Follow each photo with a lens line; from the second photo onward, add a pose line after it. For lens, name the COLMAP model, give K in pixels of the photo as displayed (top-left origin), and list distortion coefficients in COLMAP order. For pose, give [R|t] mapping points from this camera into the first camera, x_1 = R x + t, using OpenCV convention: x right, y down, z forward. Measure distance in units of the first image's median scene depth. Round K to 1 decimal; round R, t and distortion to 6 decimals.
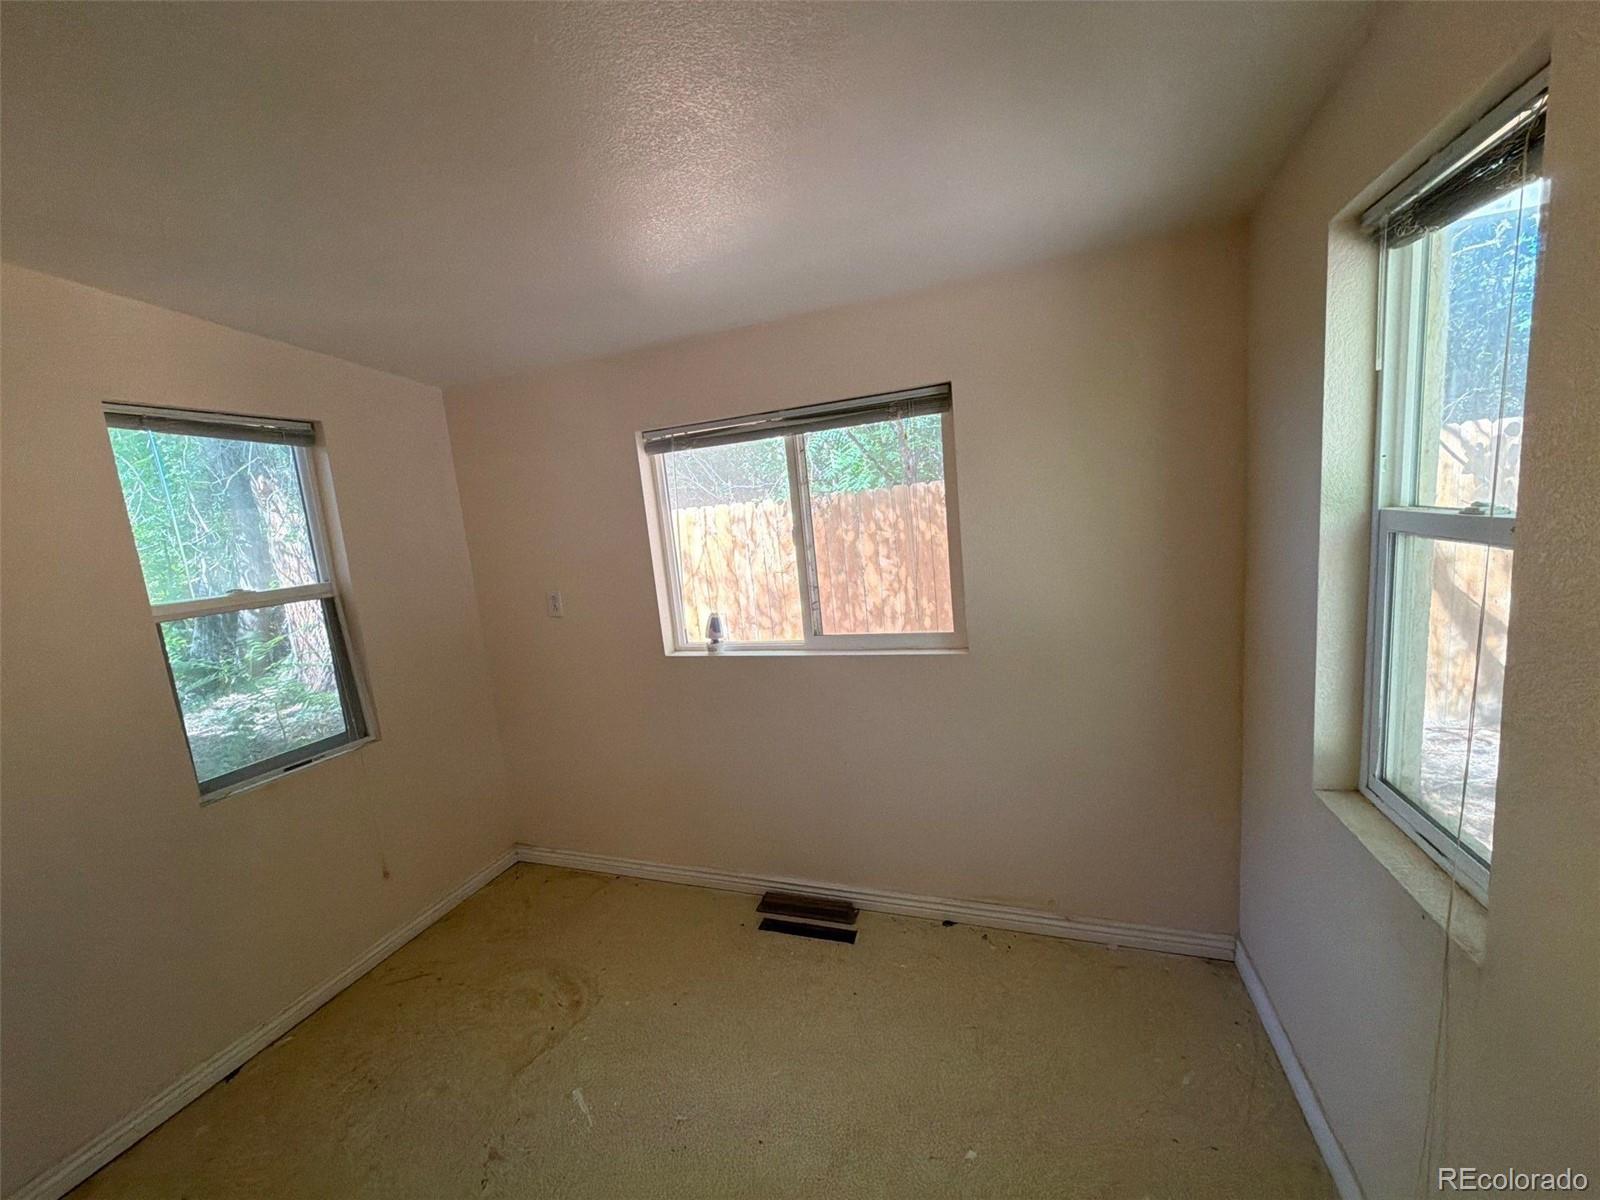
lens RADIAL K [[640.2, 0, 800.0], [0, 640.2, 600.0], [0, 0, 1]] dist [-0.005197, 0.003926]
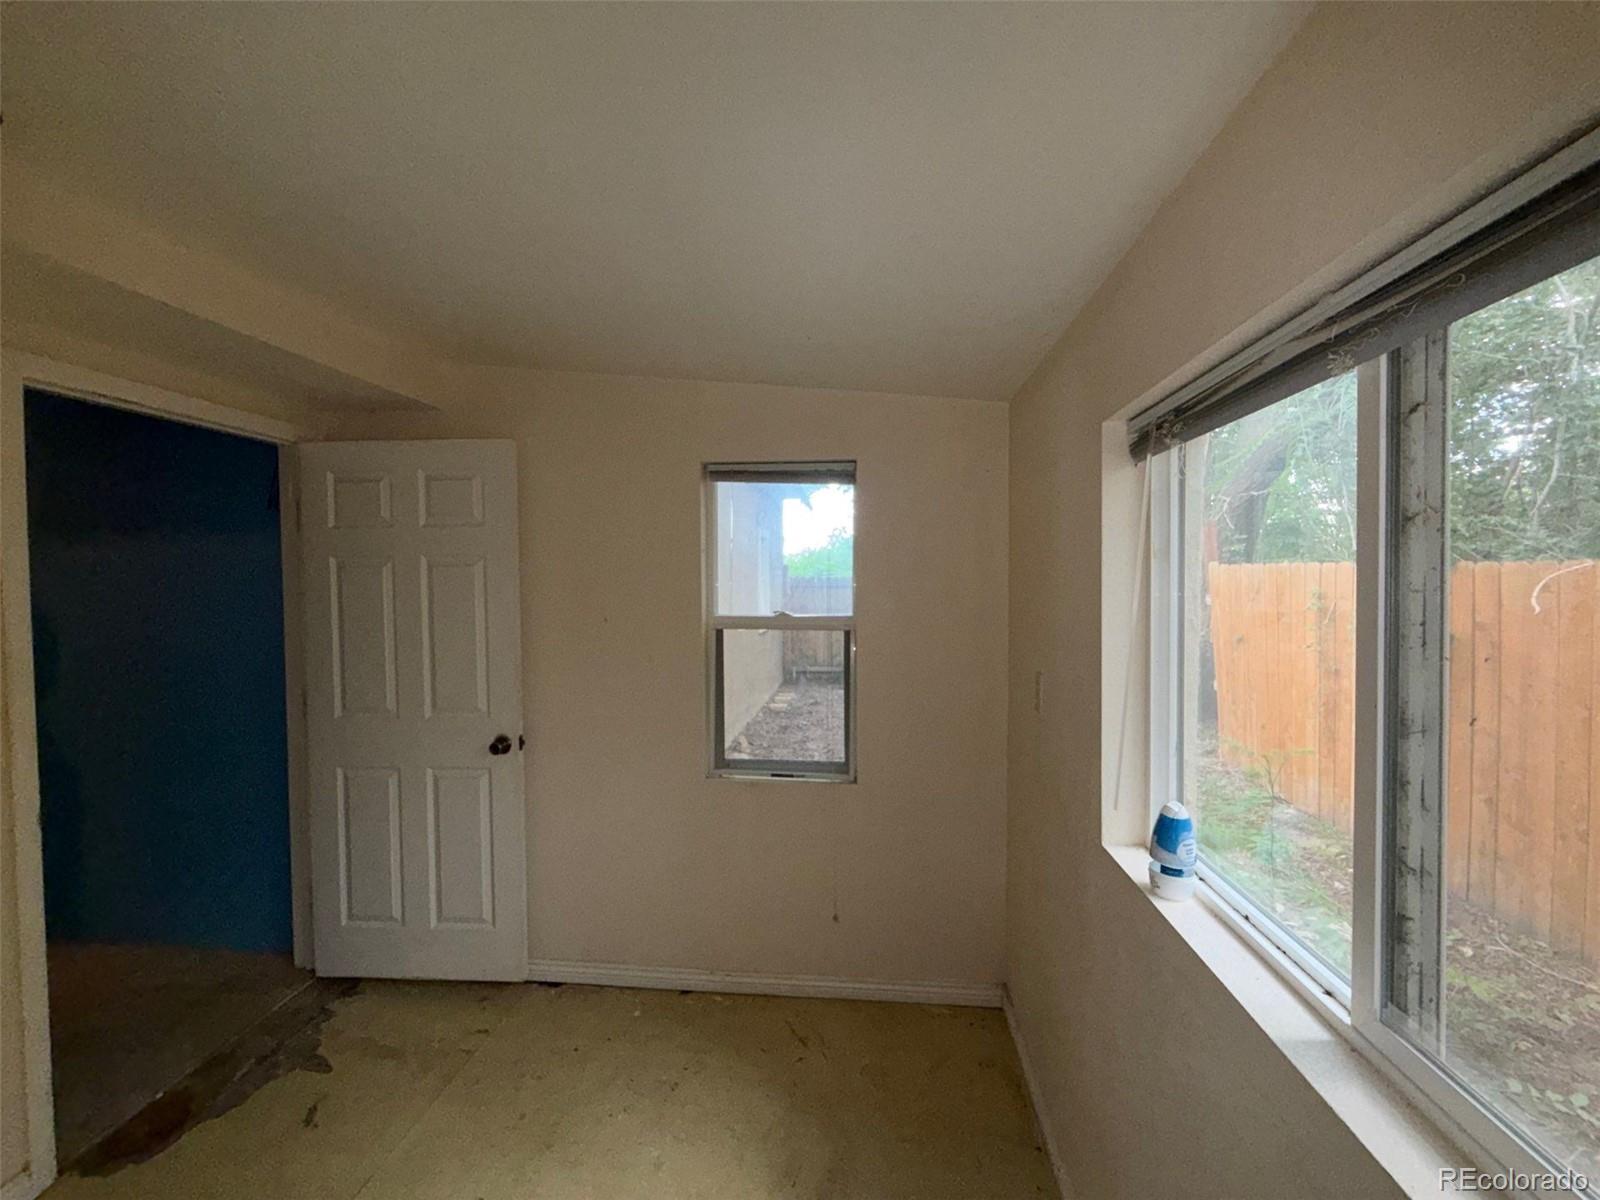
lens RADIAL K [[635.6, 0, 799.9], [0, 635.6, 603.5], [0, 0, 1]] dist [0.000765, 0.000157]
pose [[0.239180, 0.123849, -0.963044, 0.223093], [-0.158544, 0.983502, 0.087104, -0.124132], [0.957944, 0.131851, 0.254869, 0.666678]]
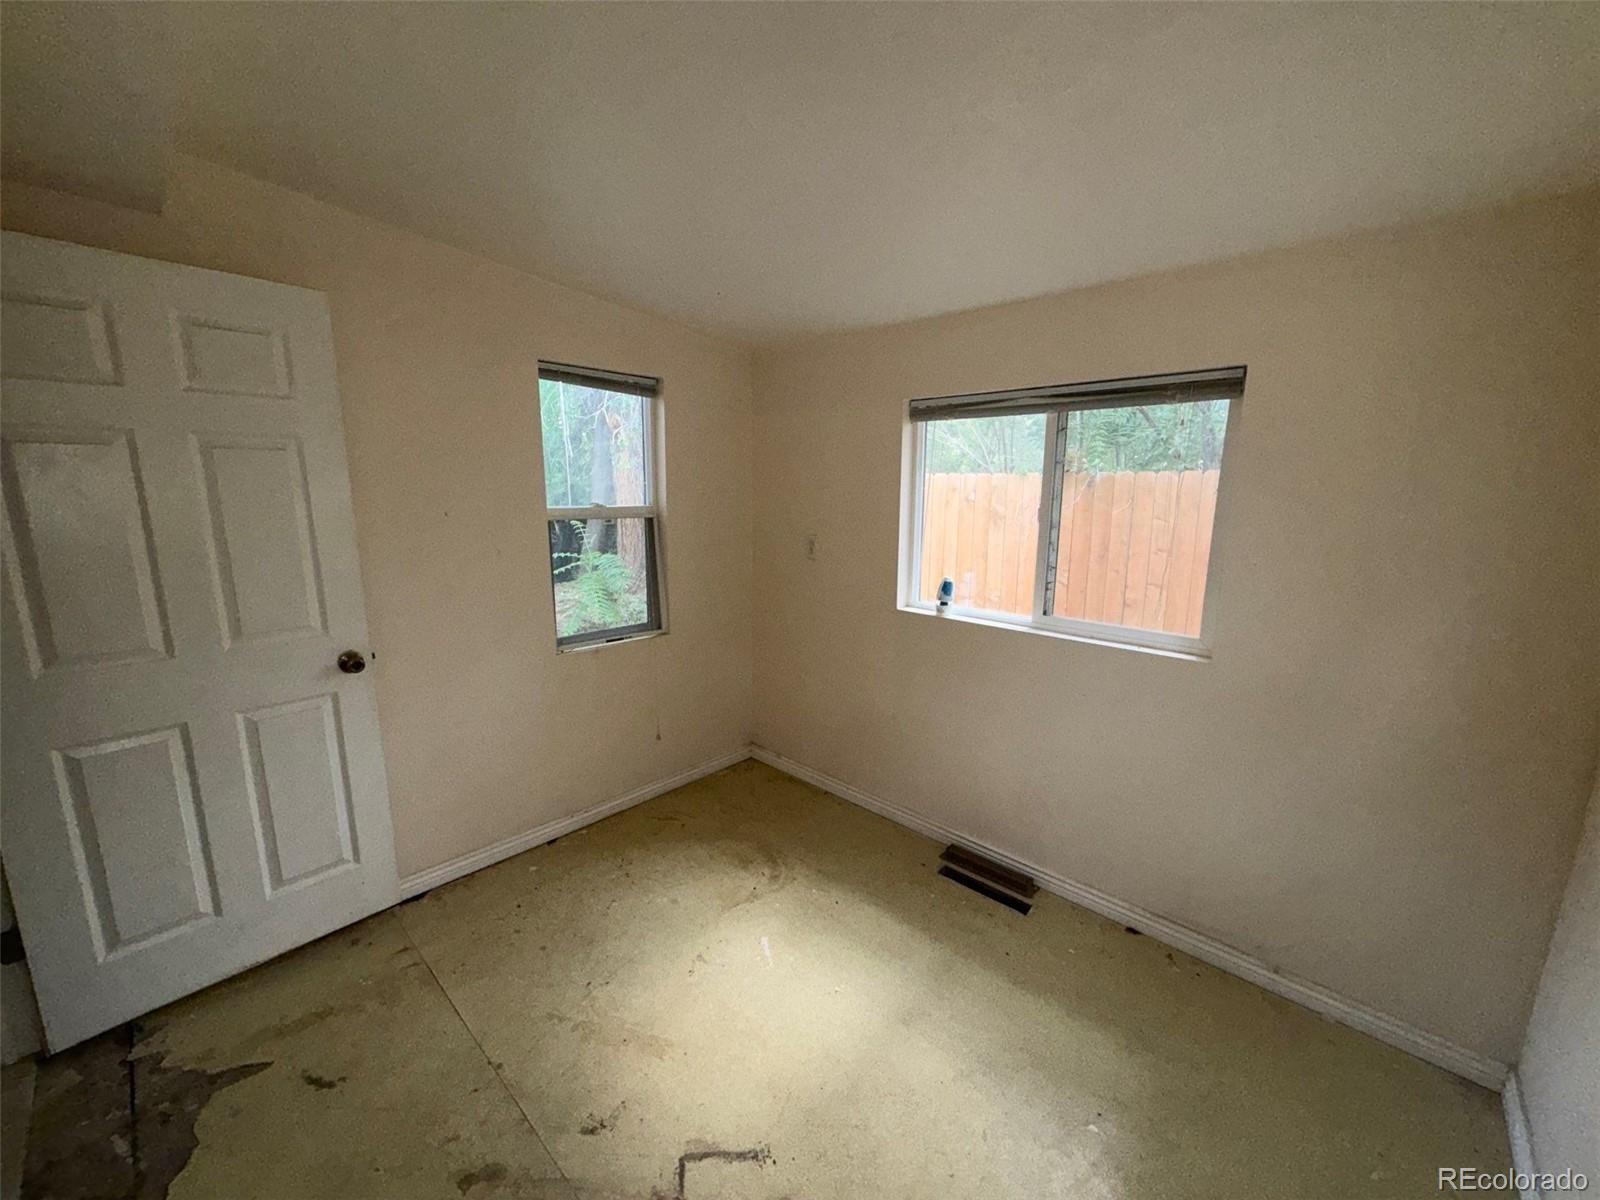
lens RADIAL K [[635.6, 0, 799.9], [0, 635.6, 603.5], [0, 0, 1]] dist [0.000765, 0.000157]
pose [[0.911727, 0.174038, -0.372108, 0.044300], [-0.151561, 0.984426, 0.089075, 0.006439], [0.381815, -0.024815, 0.923906, -0.072281]]
